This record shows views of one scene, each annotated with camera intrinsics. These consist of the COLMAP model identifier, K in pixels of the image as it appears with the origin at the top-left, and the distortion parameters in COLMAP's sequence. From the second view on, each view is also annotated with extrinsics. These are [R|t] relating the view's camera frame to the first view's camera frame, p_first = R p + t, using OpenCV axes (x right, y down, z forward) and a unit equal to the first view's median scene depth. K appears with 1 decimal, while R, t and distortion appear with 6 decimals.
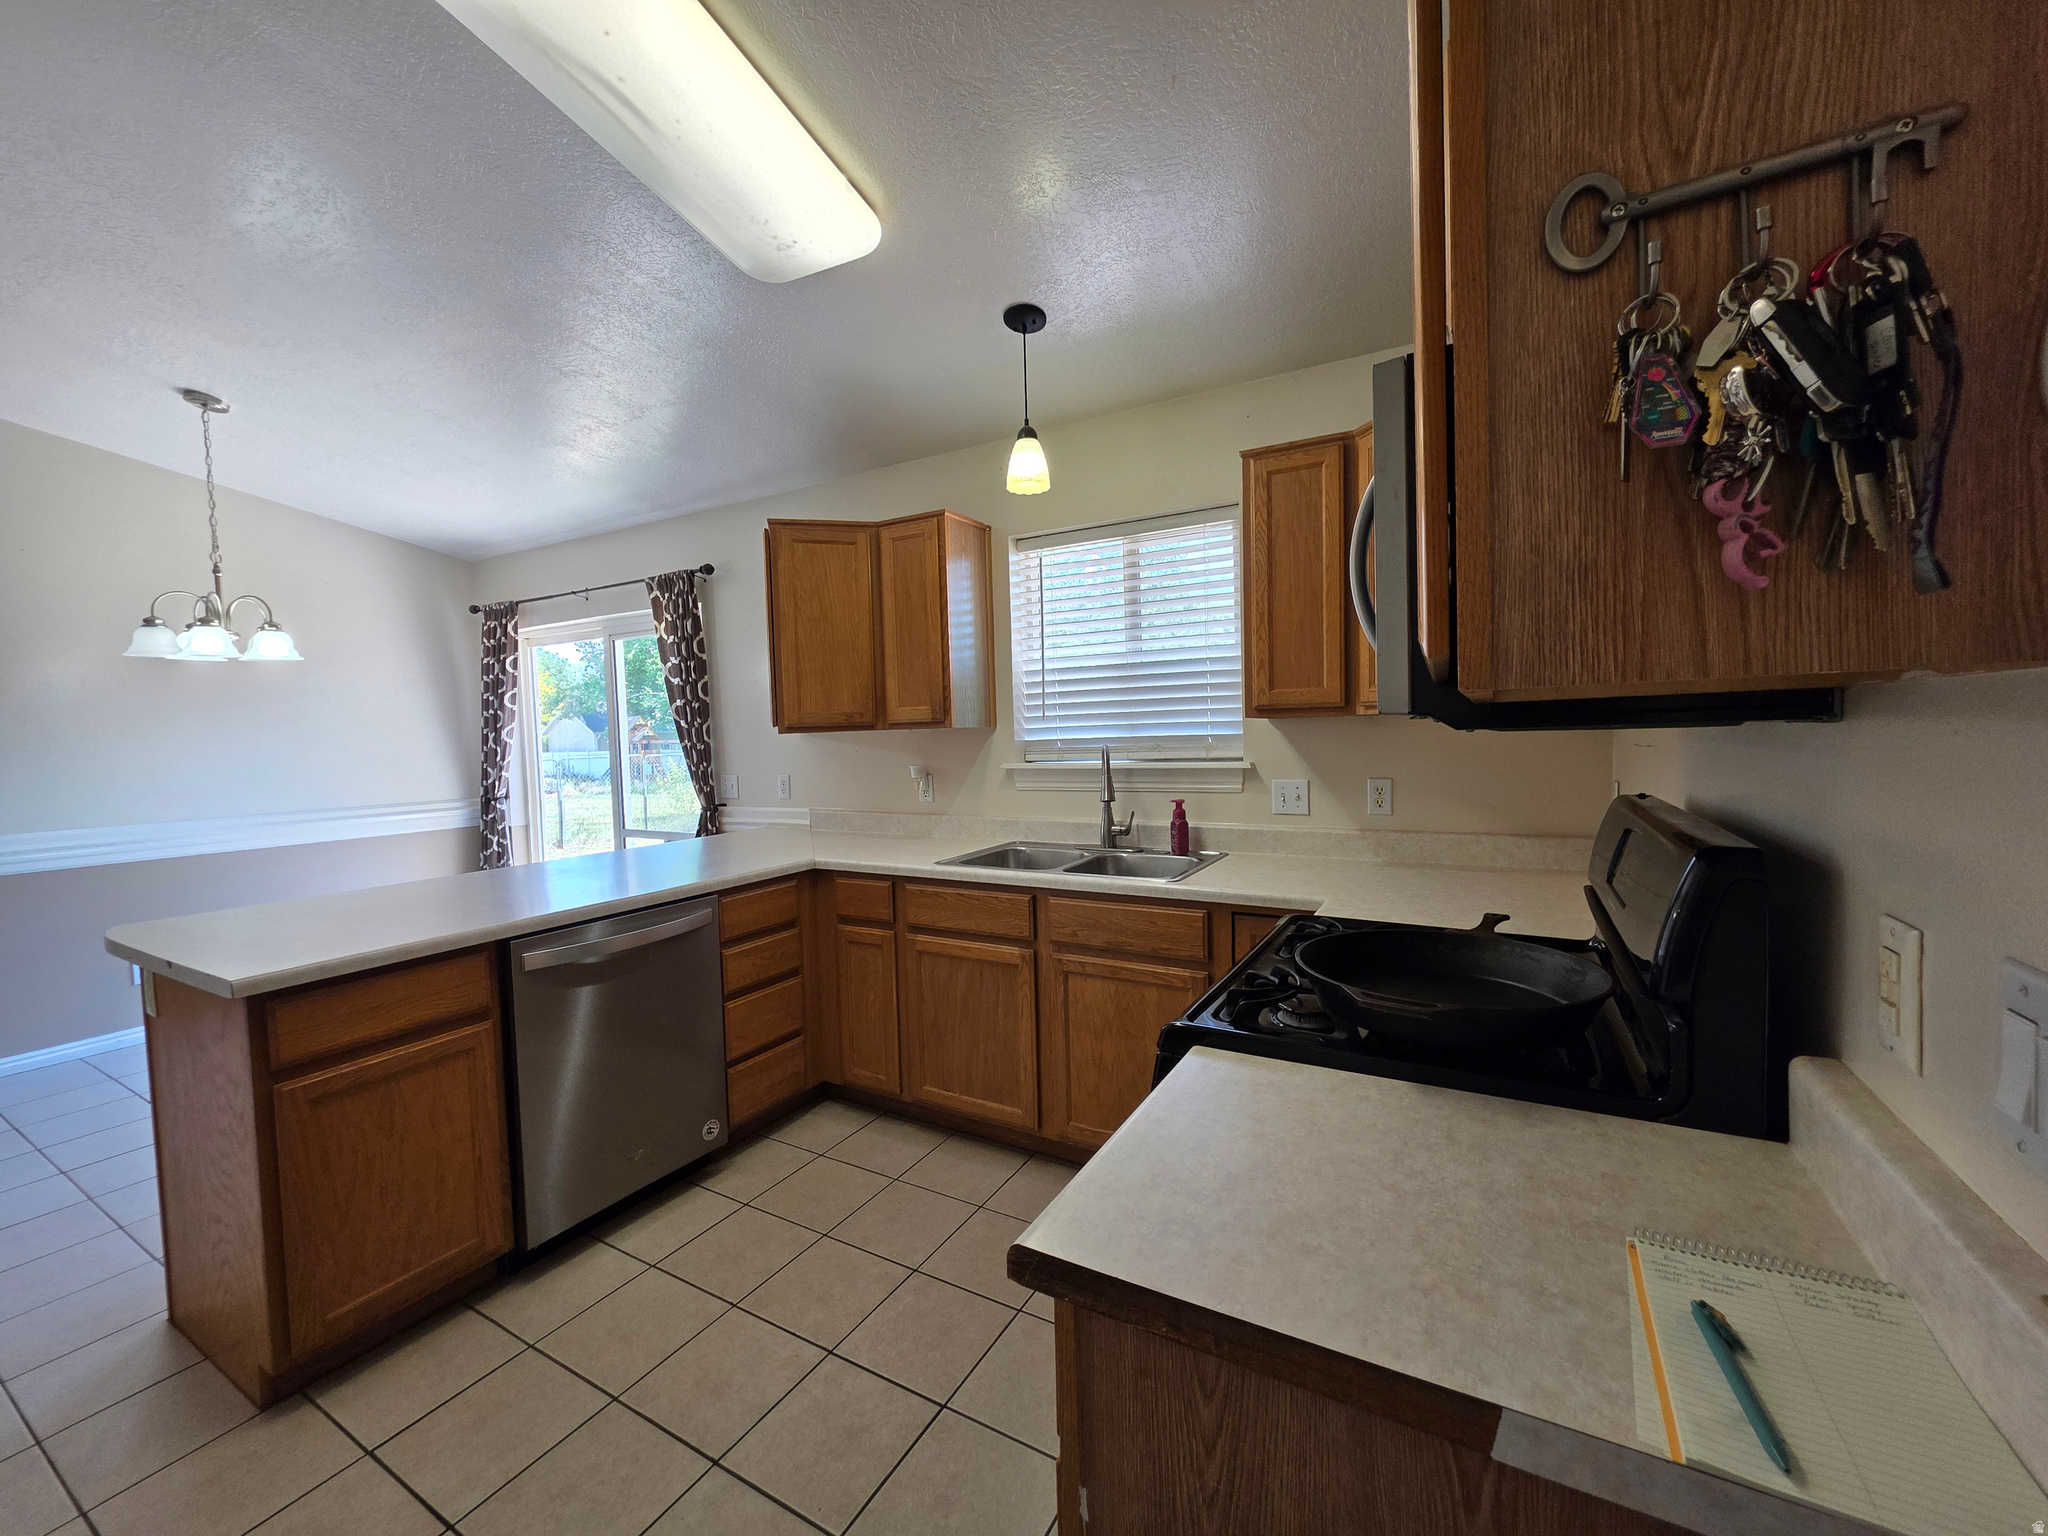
lens RADIAL K [[815.7, 0, 1025.5], [0, 815.7, 773.1], [0, 0, 1]] dist [-0.000211, -0.000340]
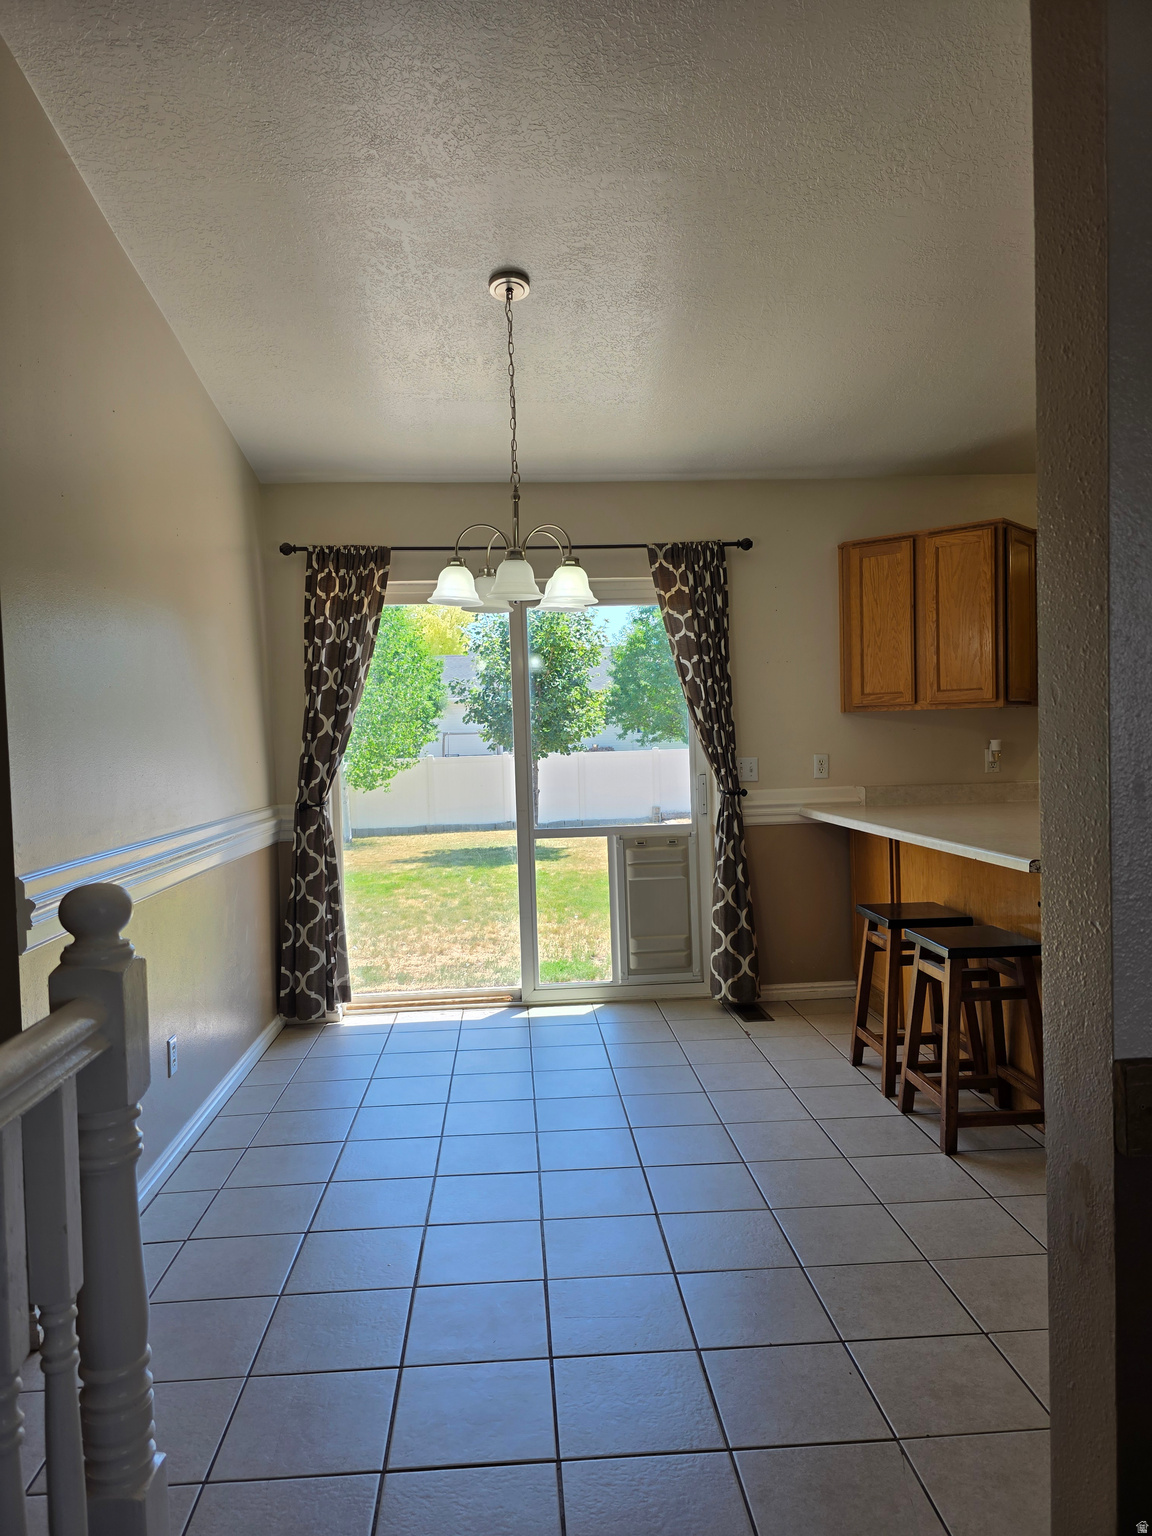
lens RADIAL K [[1023.2, 0, 578.2], [0, 1023.2, 772.6], [0, 0, 1]] dist [0.007403, 0.000803]
pose [[0.826852, -0.016215, 0.562186, -1.843362], [0.037241, 0.998969, -0.025961, 0.067075], [-0.561186, 0.042402, 0.826603, 0.174888]]
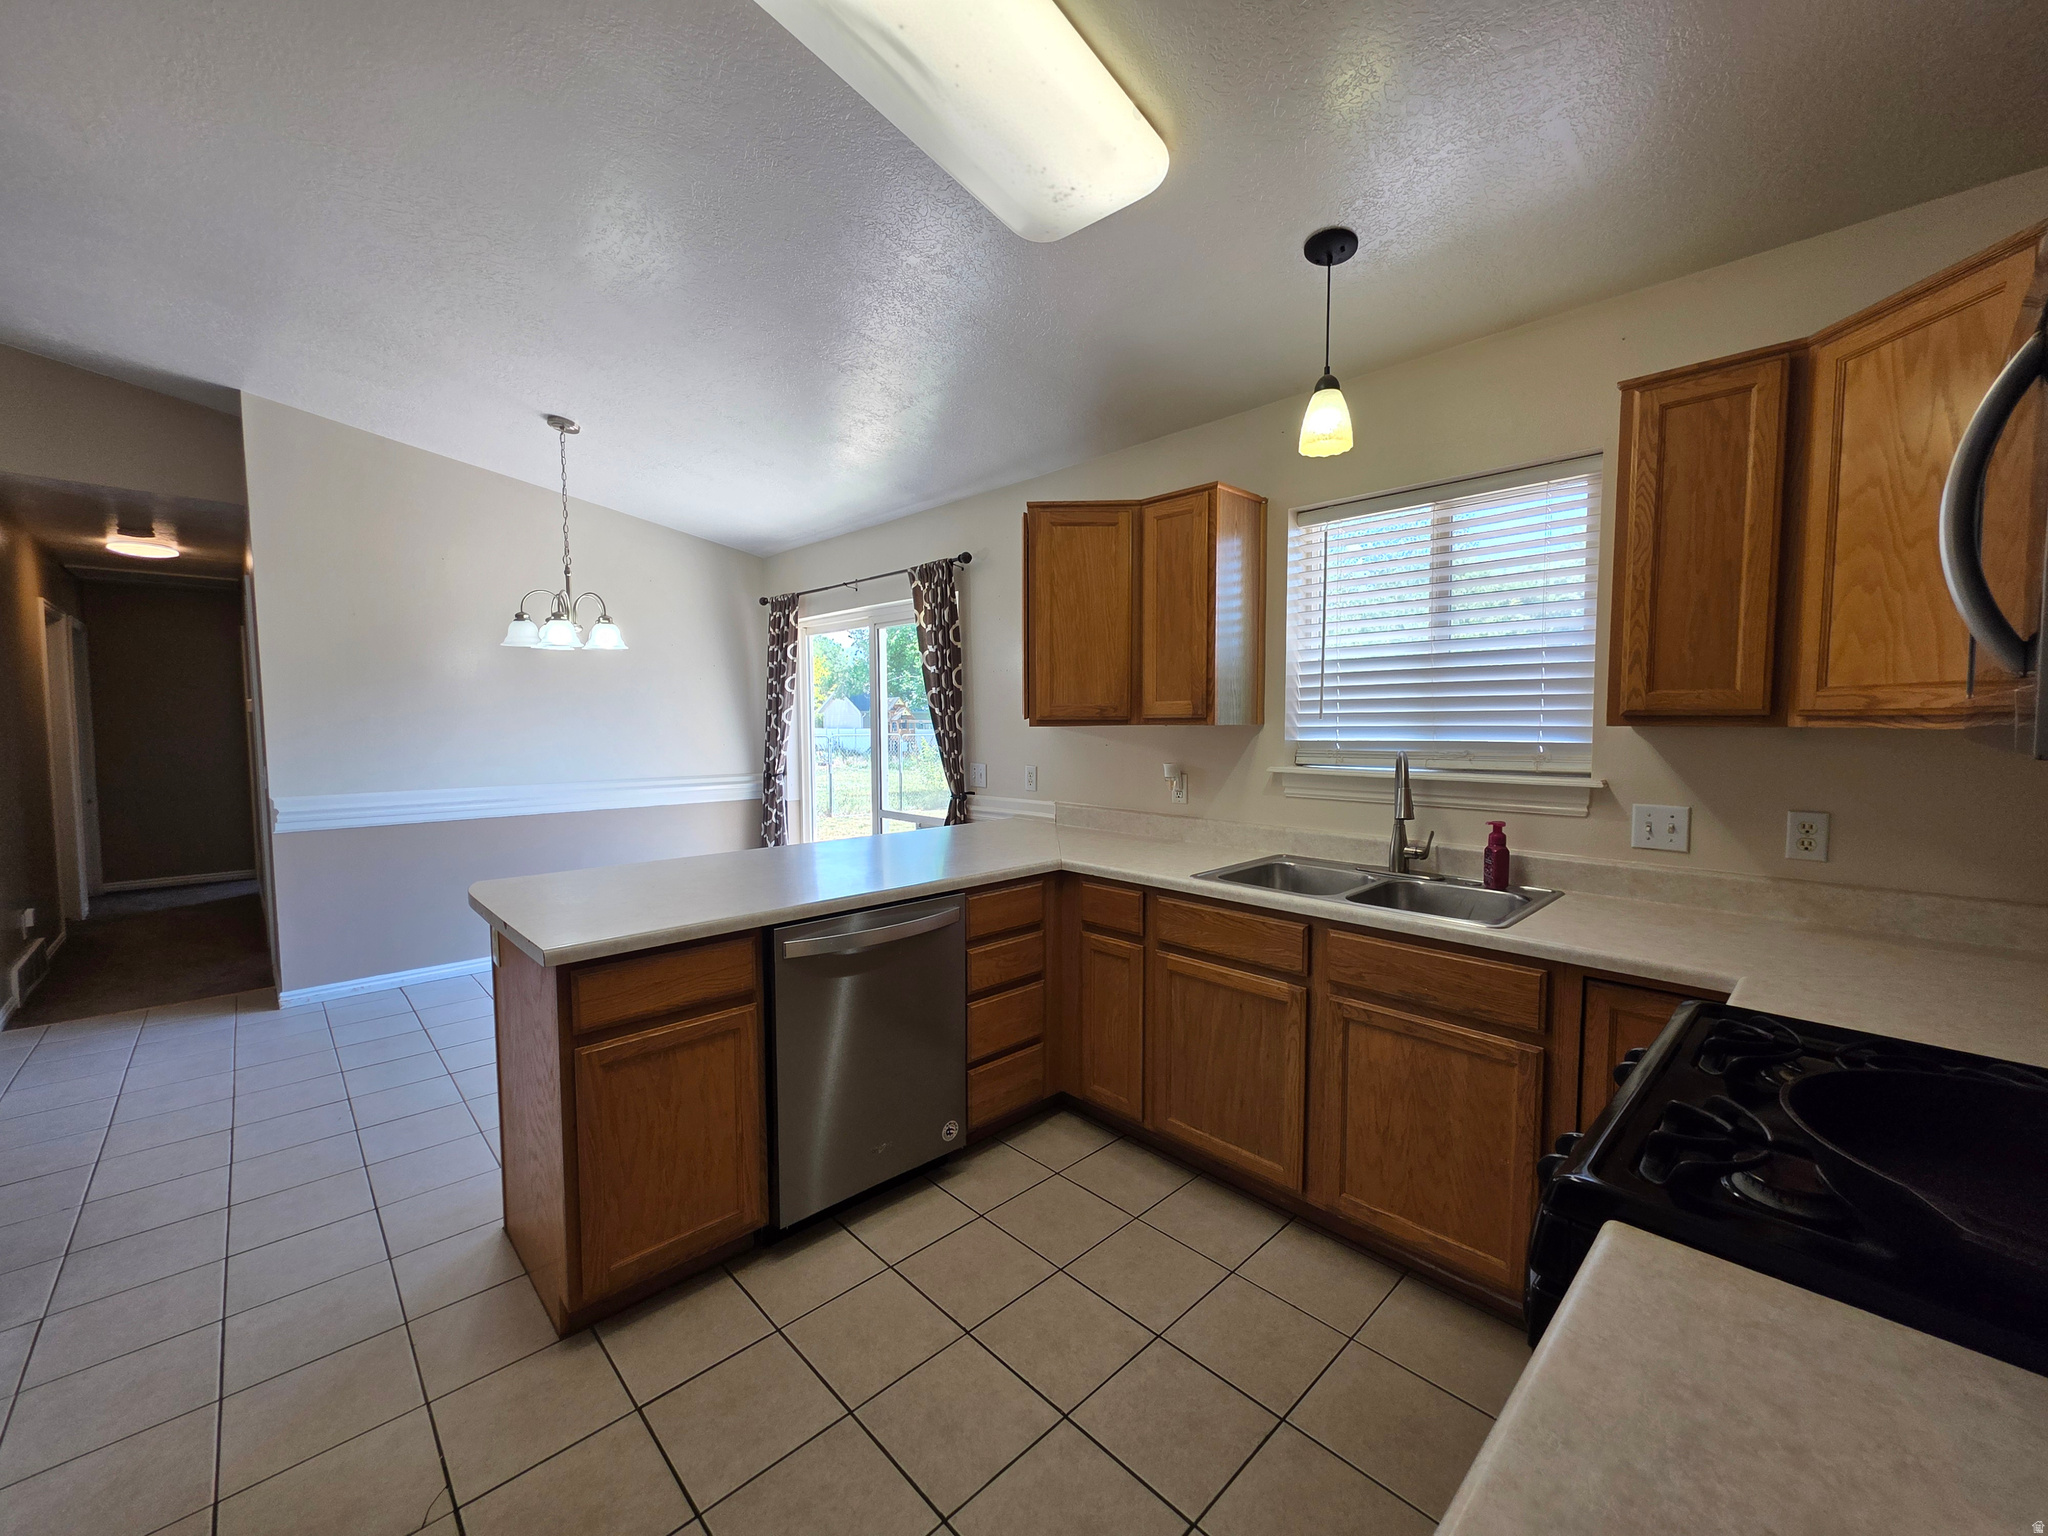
lens RADIAL K [[815.7, 0, 1026.9], [0, 815.7, 770.5], [0, 0, 1]] dist [-0.000211, -0.000340]
pose [[0.959186, 0.041841, -0.279663, -0.039980], [-0.037479, 0.999078, 0.020930, -0.018961], [0.280281, -0.009595, 0.959870, 0.086475]]
